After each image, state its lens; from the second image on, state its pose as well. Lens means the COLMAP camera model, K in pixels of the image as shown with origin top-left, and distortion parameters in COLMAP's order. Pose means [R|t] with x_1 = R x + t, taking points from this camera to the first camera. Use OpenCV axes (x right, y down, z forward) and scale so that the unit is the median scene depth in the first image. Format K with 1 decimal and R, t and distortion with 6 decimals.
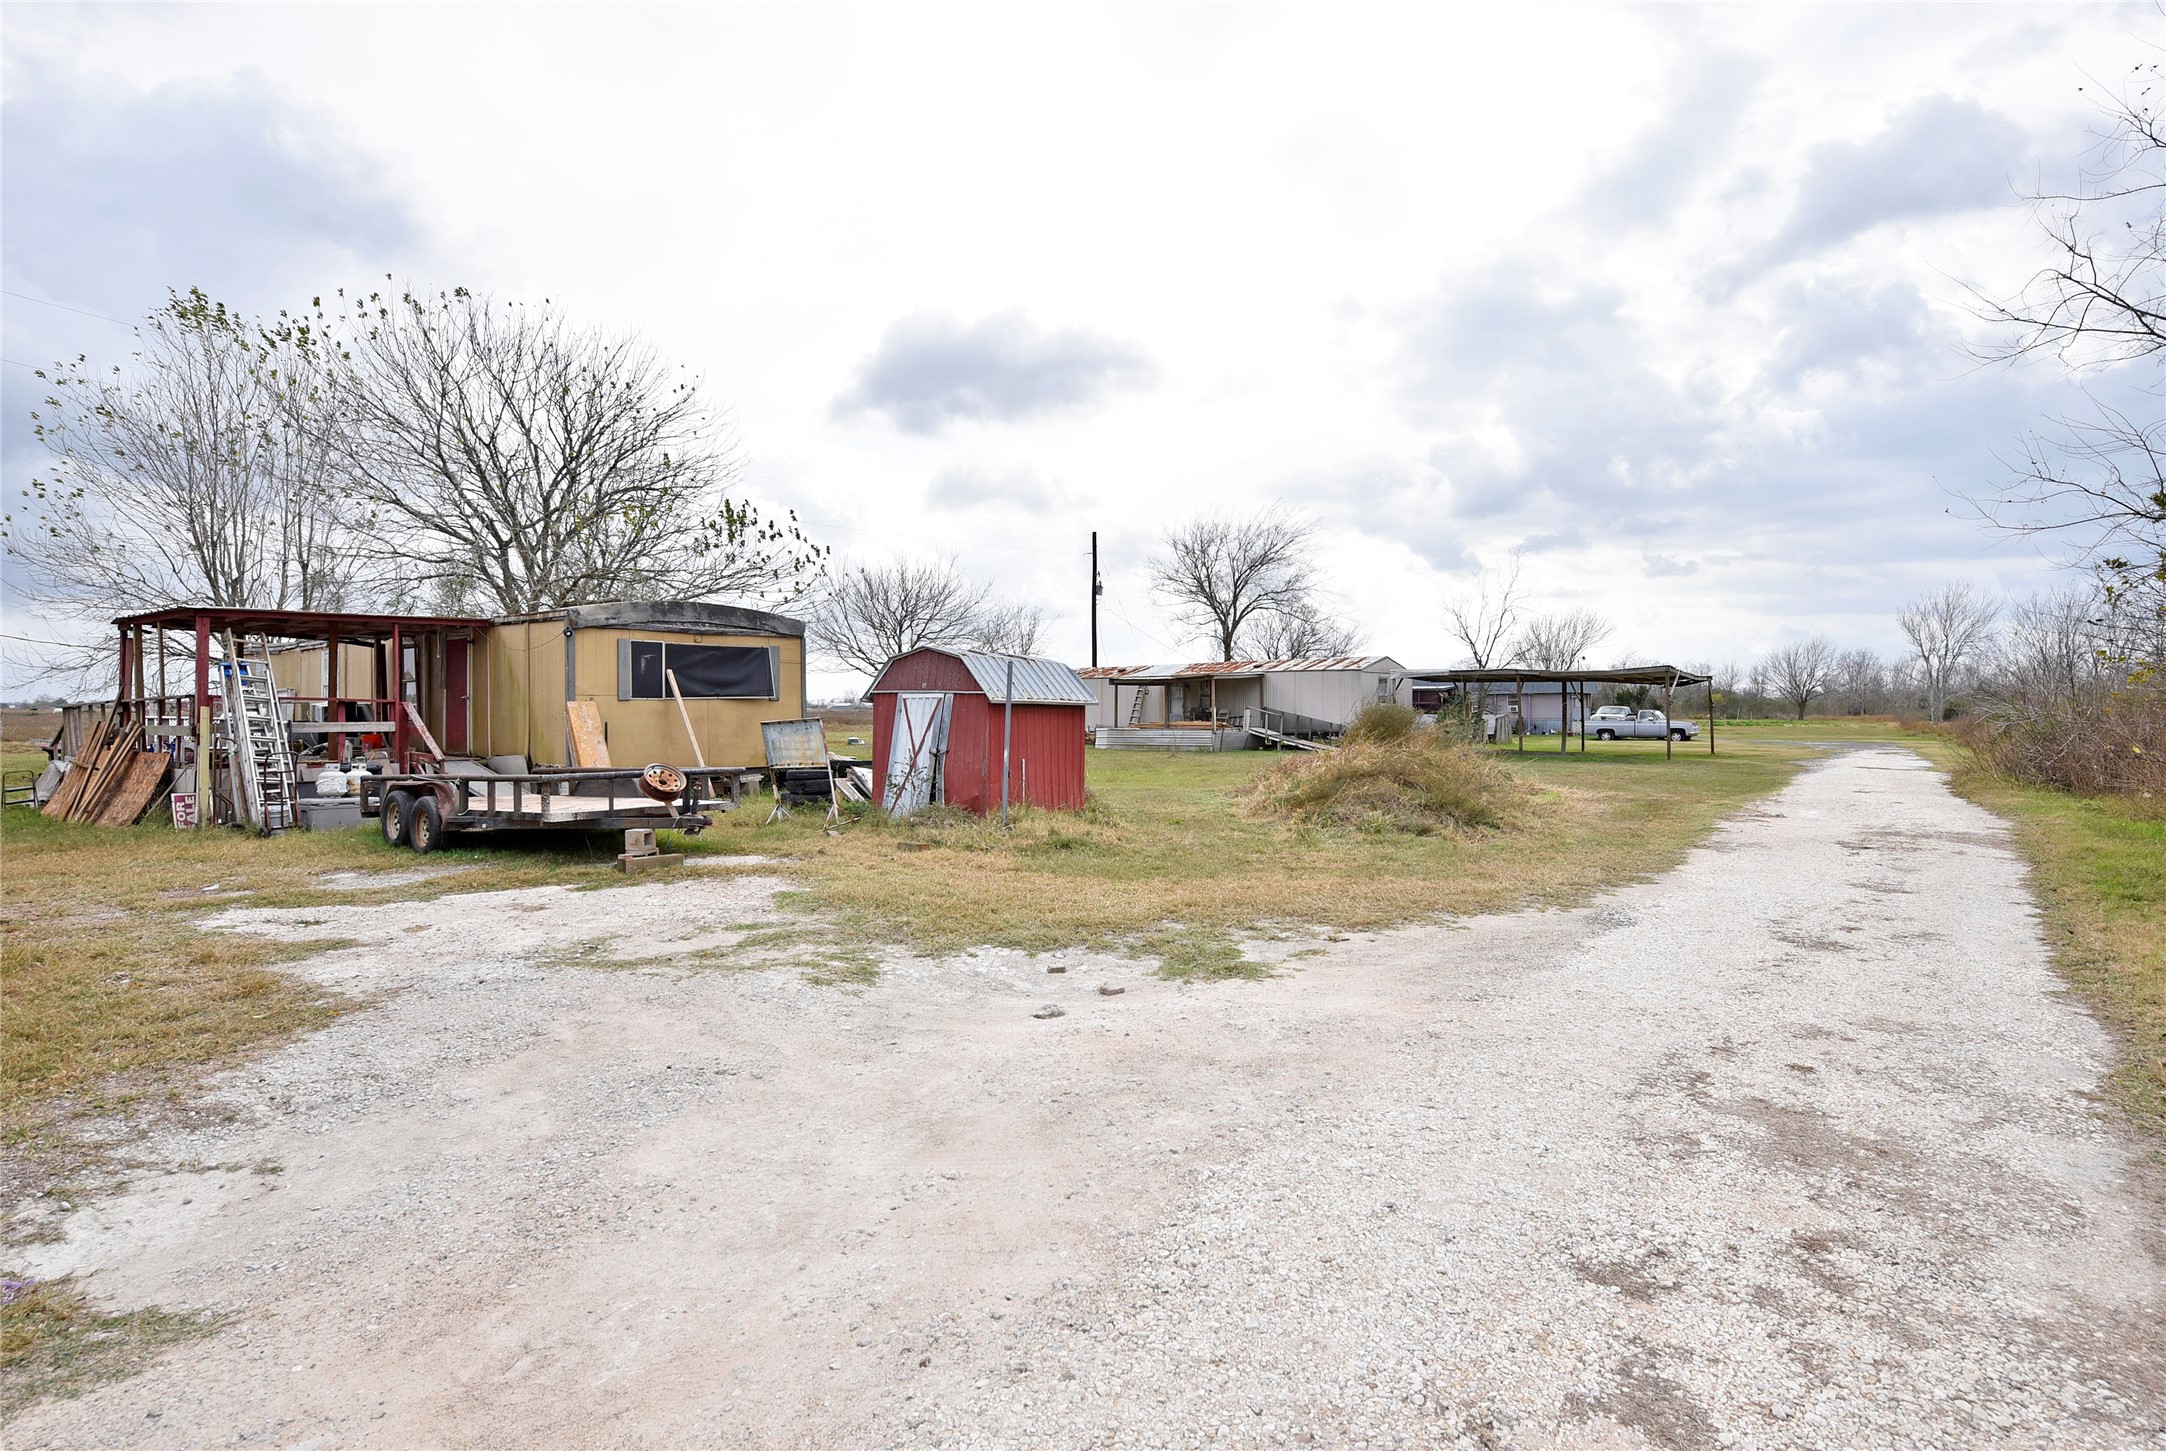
lens RADIAL K [[1089.2, 0, 1083.0], [0, 1089.2, 725.5], [0, 0, 1]] dist [-0.002344, -0.005531]
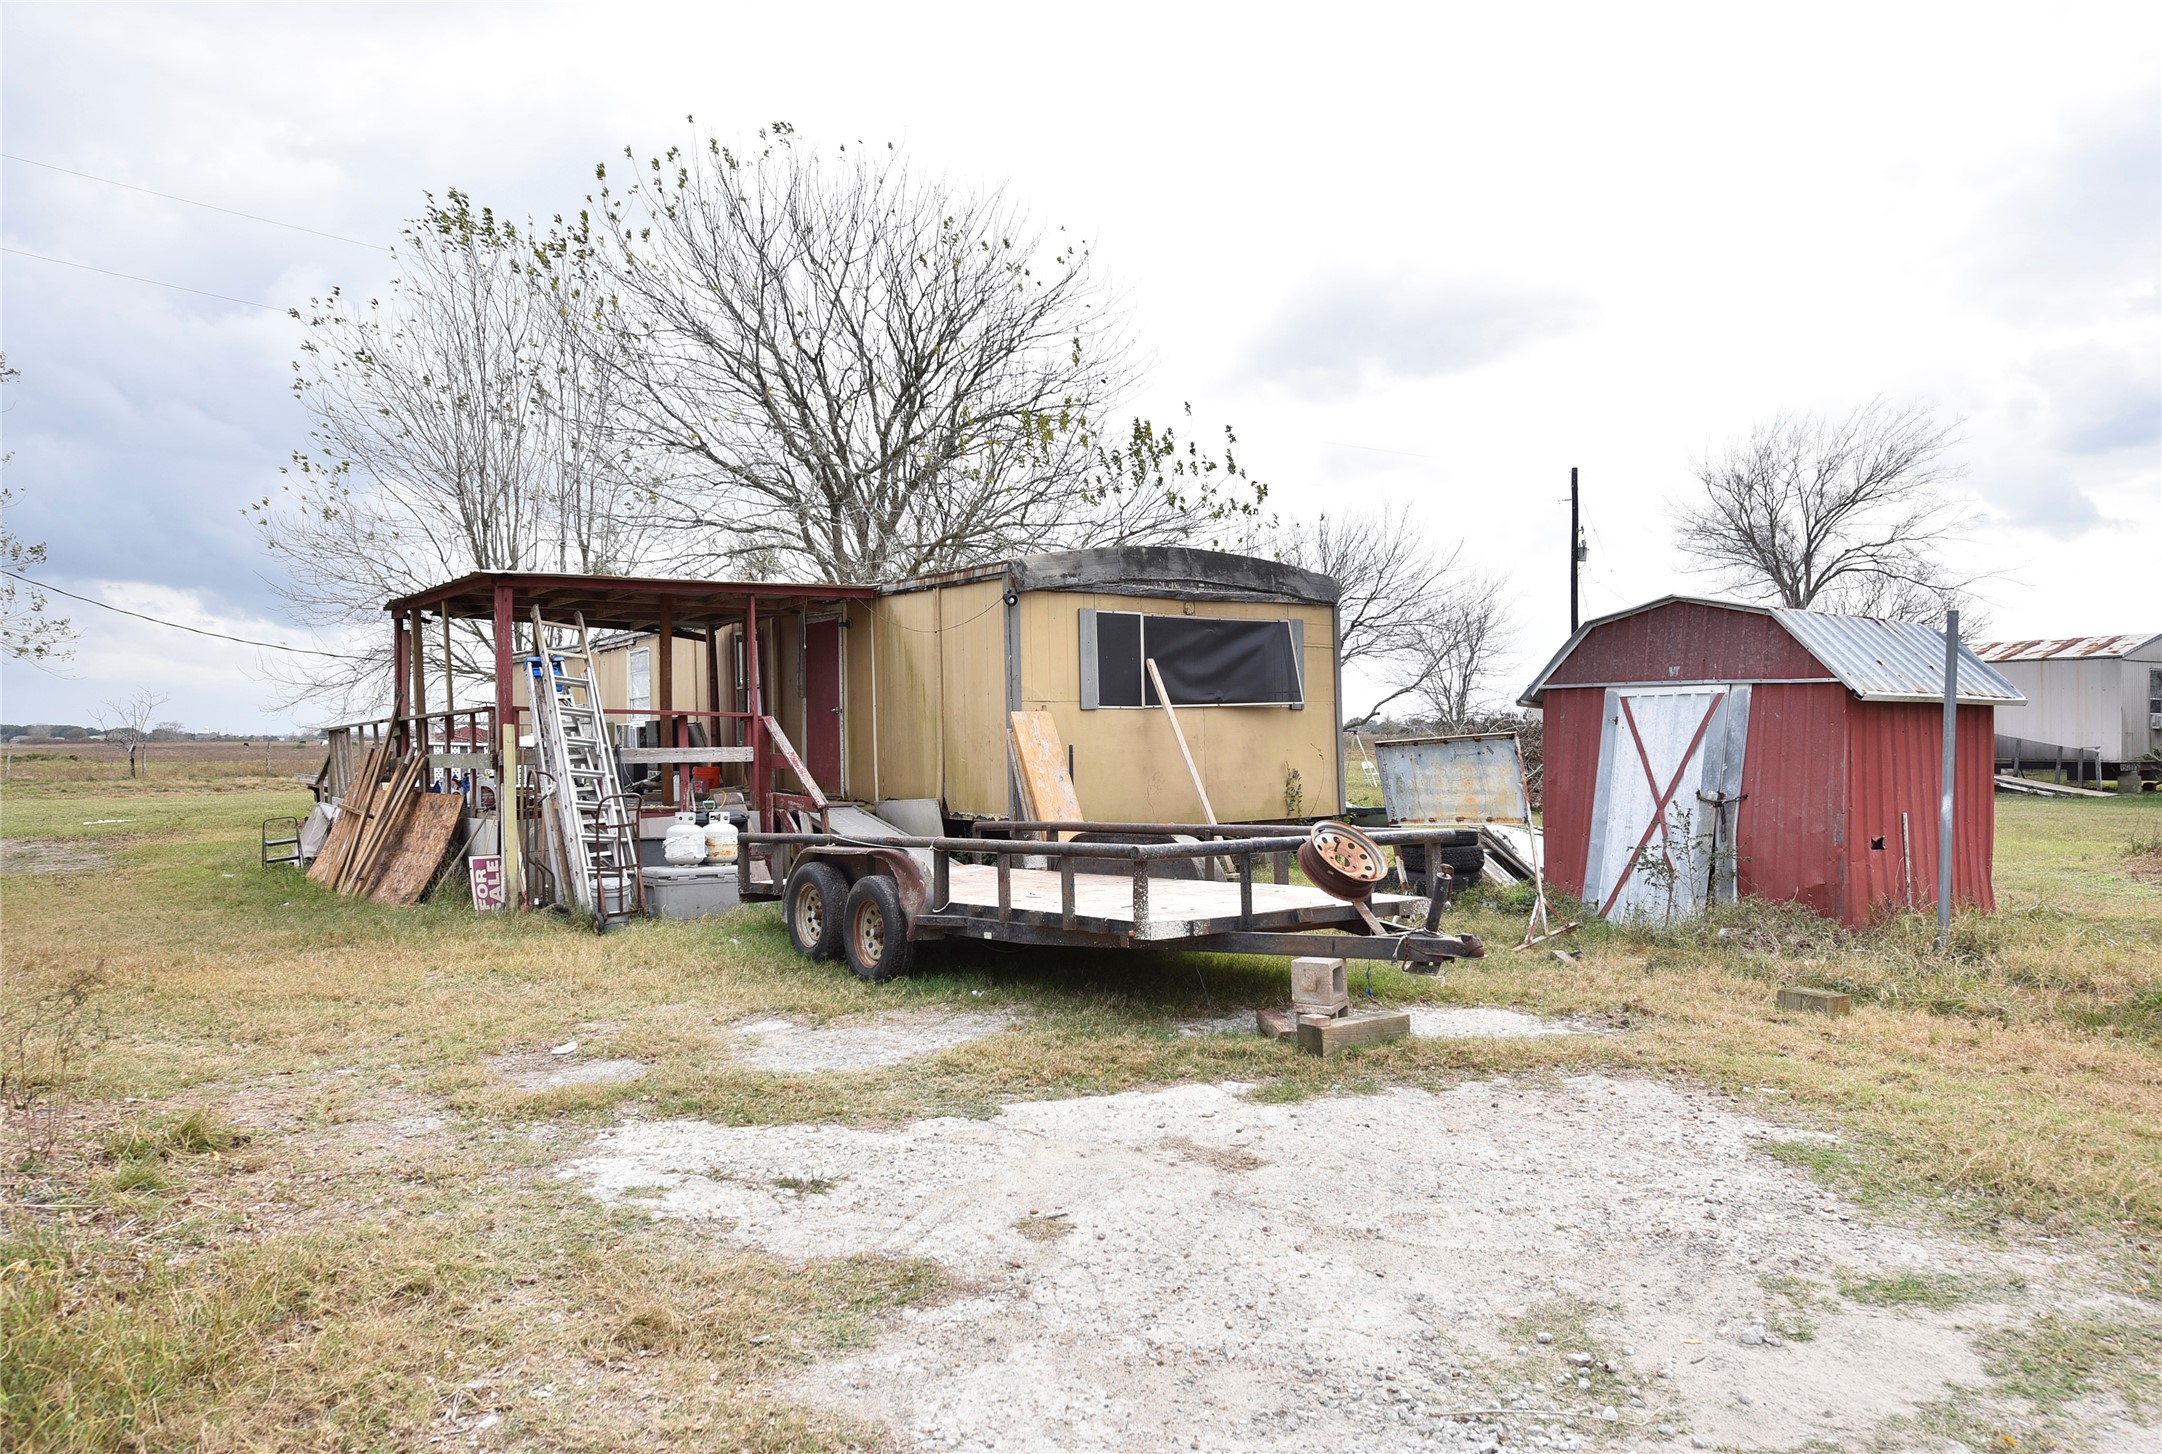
lens RADIAL K [[1492.8, 0, 1081.3], [0, 1492.8, 805.6], [0, 0, 1]] dist [0.006817, -0.000509]
pose [[0.958366, 0.005611, -0.285487, -0.189255], [0.003920, 0.999454, 0.032801, 0.003055], [0.285516, -0.032554, 0.957821, 0.199639]]
